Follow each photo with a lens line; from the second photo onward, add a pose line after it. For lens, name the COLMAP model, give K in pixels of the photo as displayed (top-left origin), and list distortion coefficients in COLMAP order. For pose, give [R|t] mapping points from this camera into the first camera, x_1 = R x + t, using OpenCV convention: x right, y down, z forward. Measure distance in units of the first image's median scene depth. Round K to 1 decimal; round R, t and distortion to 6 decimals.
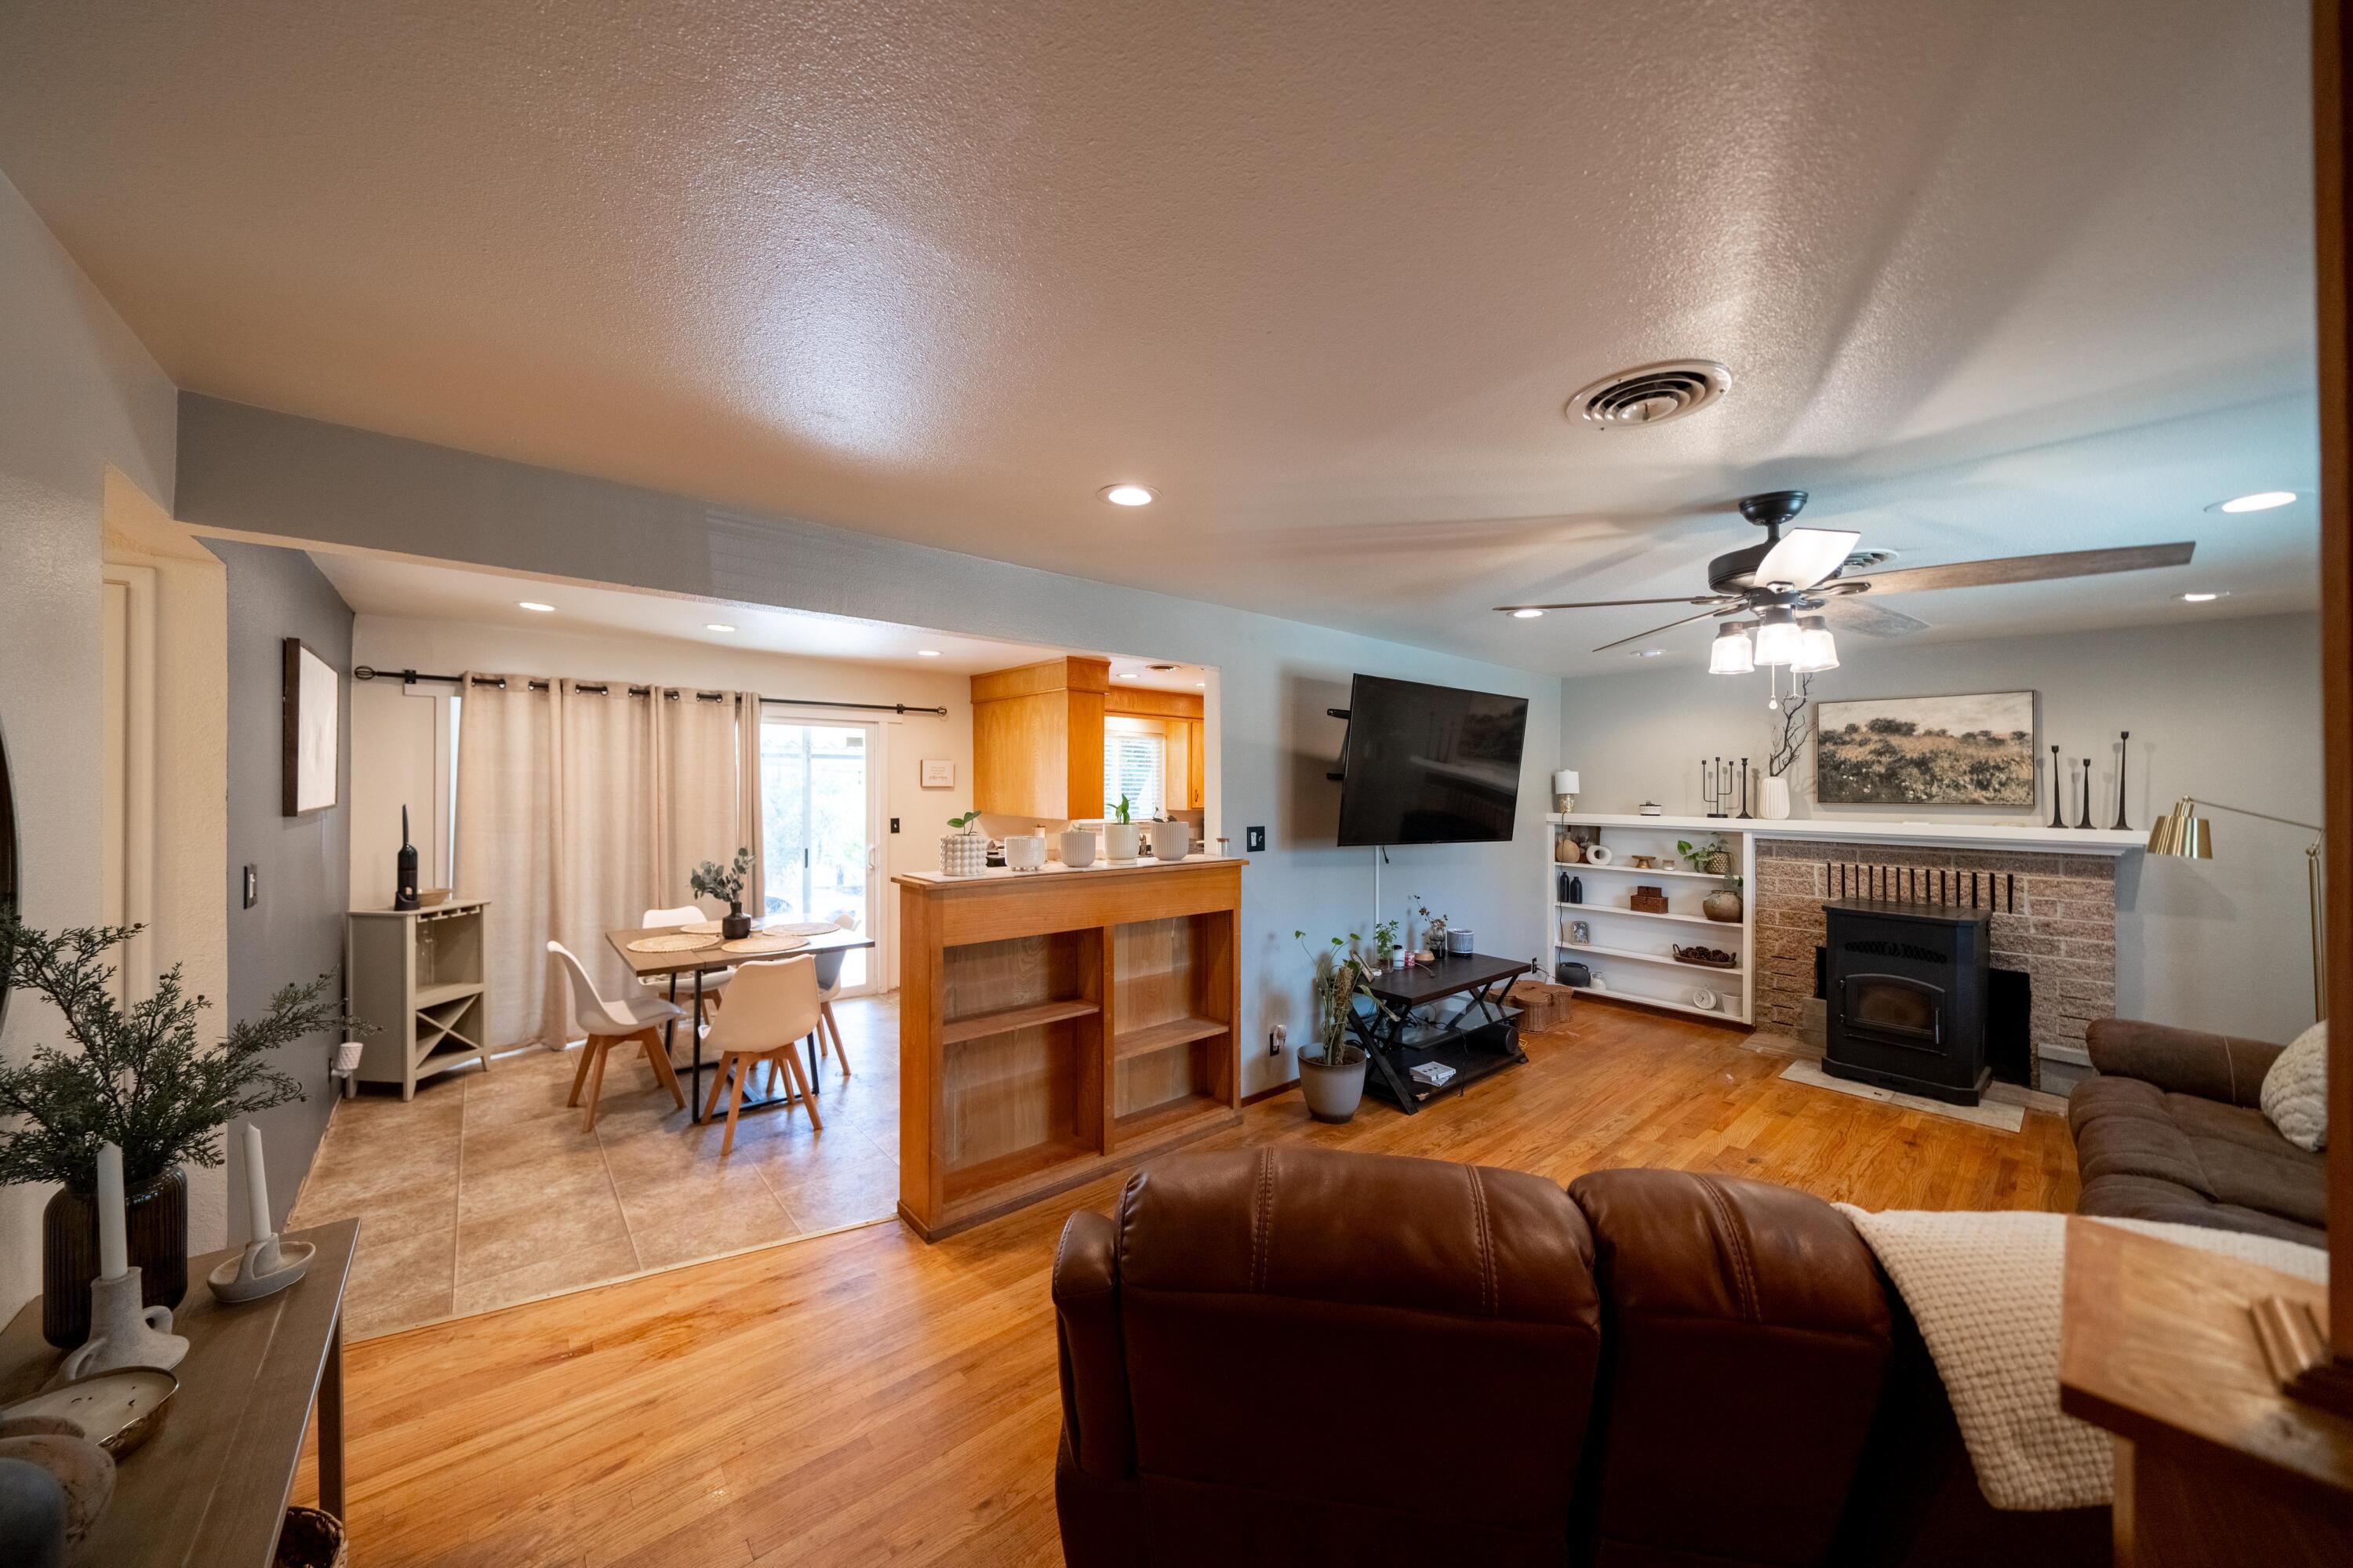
lens RADIAL K [[797.8, 0, 1176.8], [0, 797.8, 775.1], [0, 0, 1]] dist [-0.000959, -0.000044]
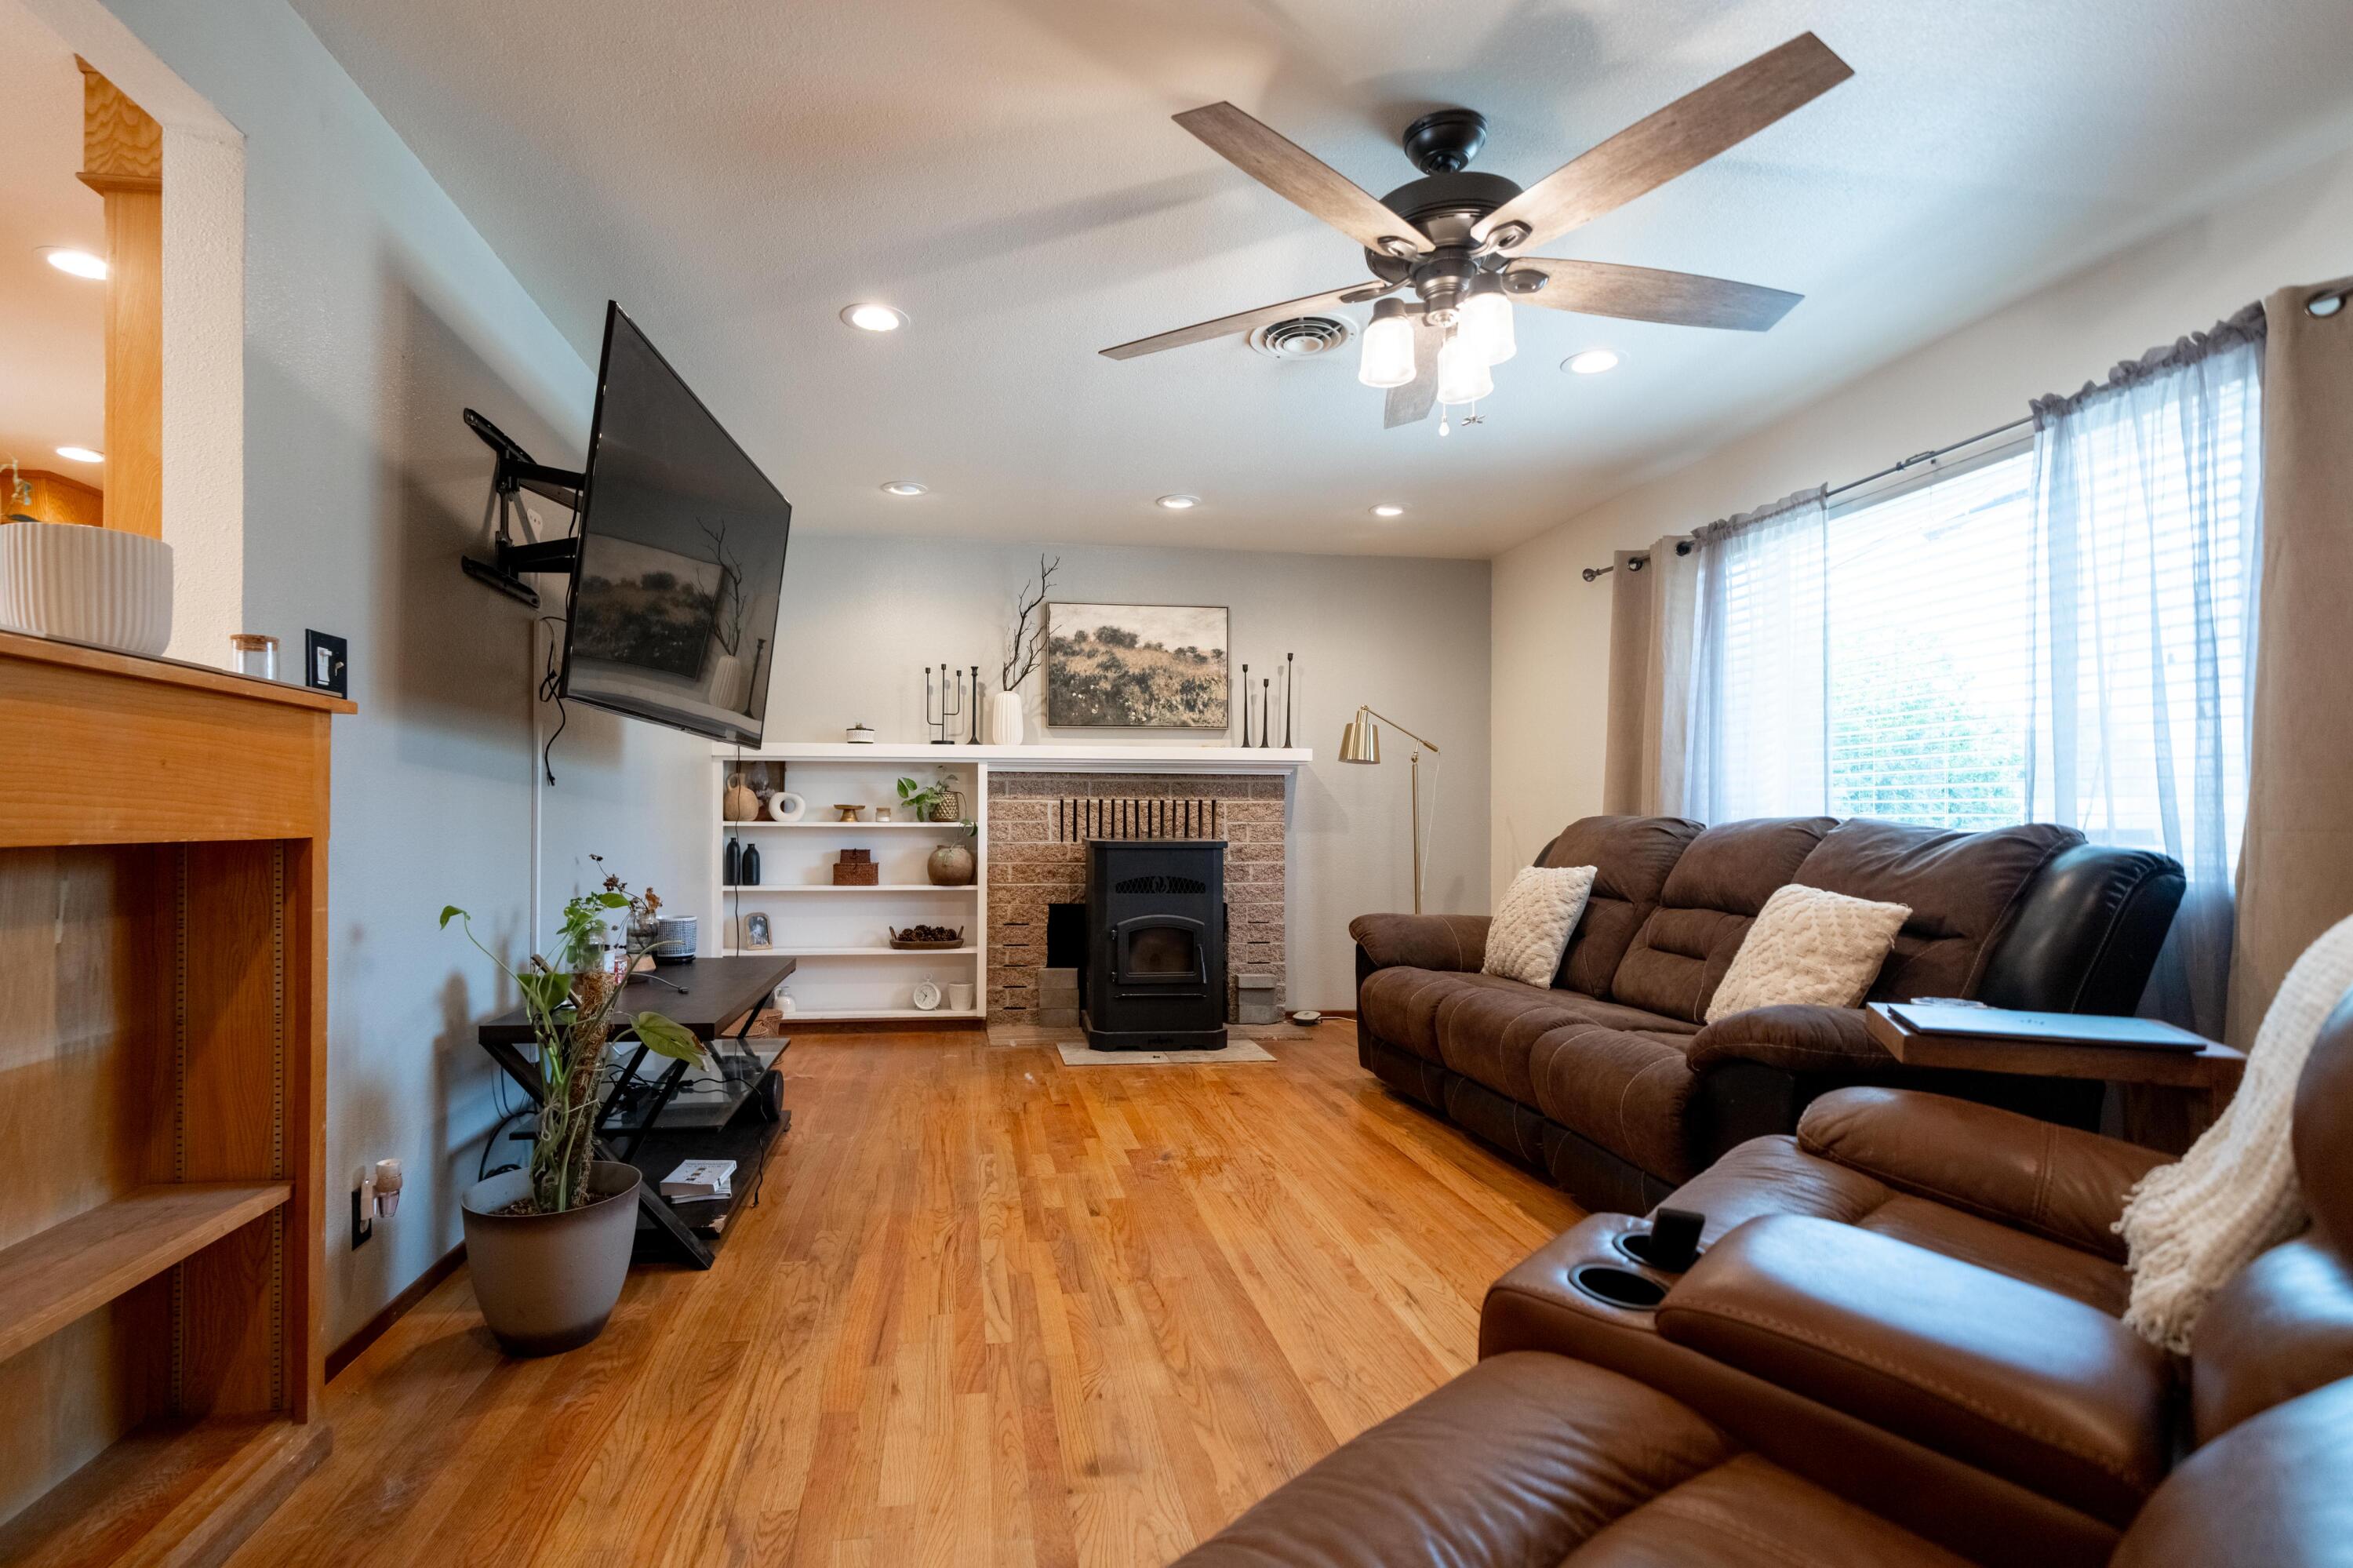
lens RADIAL K [[1140.0, 0, 1173.3], [0, 1140.0, 774.9], [0, 0, 1]] dist [0.002696, 0.000431]
pose [[0.558881, 0.005448, 0.829230, -0.087105], [-0.009009, 0.999959, -0.000498, 0.092699], [-0.829199, -0.007192, 0.558907, 0.281141]]
